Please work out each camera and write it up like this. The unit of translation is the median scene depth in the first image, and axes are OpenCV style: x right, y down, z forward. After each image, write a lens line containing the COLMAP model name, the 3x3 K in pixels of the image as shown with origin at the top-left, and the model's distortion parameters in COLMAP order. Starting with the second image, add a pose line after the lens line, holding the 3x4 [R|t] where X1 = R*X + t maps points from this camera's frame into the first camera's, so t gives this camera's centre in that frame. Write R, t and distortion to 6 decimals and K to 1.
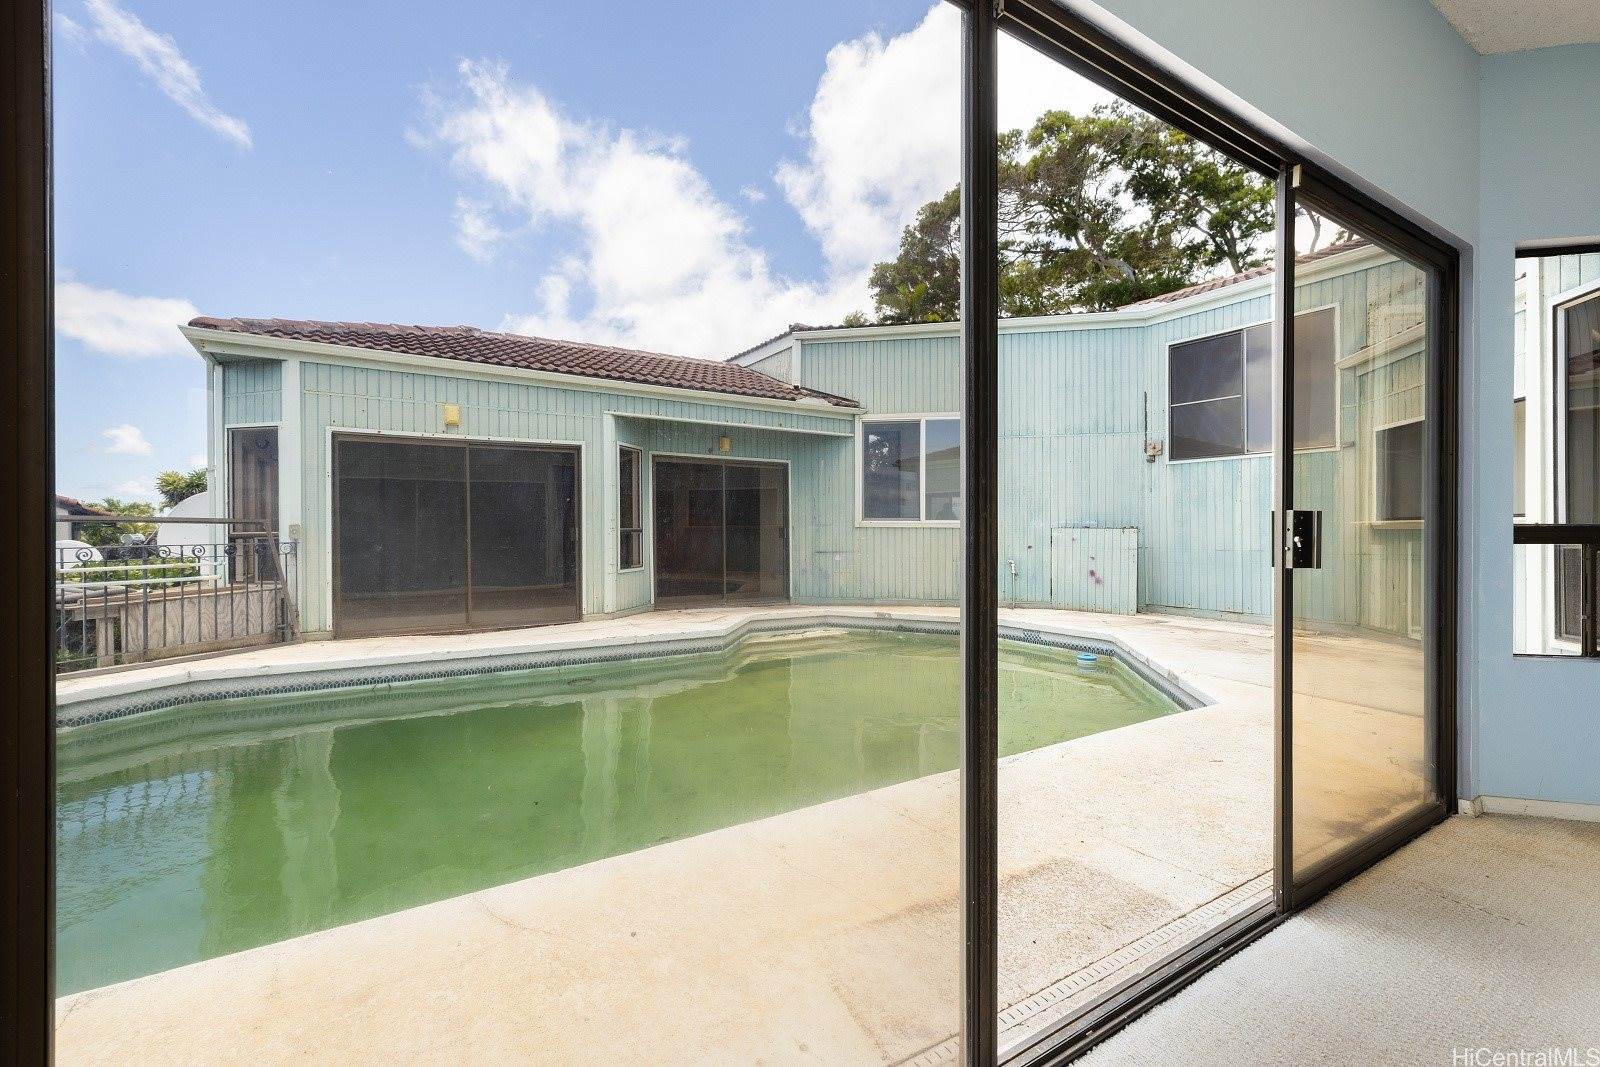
lens RADIAL K [[690.1, 0, 800.0], [0, 690.1, 533.5], [0, 0, 1]] dist [-0.001122, -0.000153]
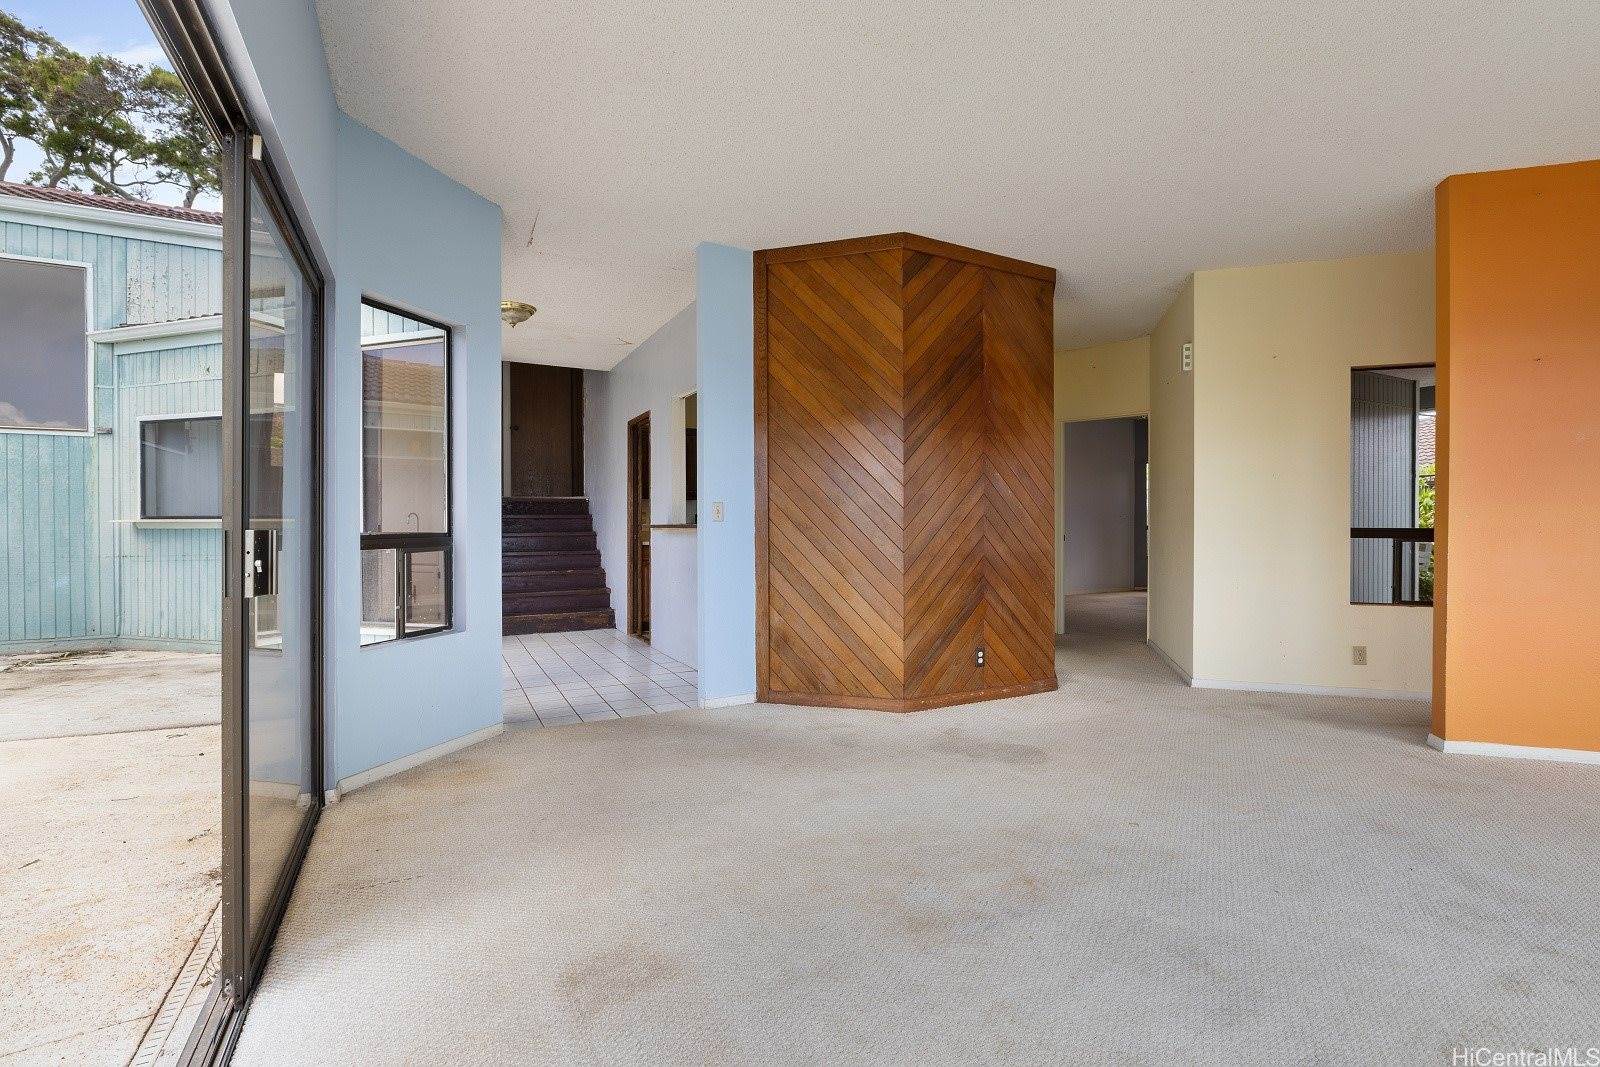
lens RADIAL K [[712.2, 0, 801.3], [0, 712.2, 526.0], [0, 0, 1]] dist [-0.000928, -0.000589]
pose [[0.086218, -0.004319, 0.996267, -0.085871], [0.006027, 0.999975, 0.003813, -0.028147], [-0.996258, 0.005675, 0.086242, 0.175771]]
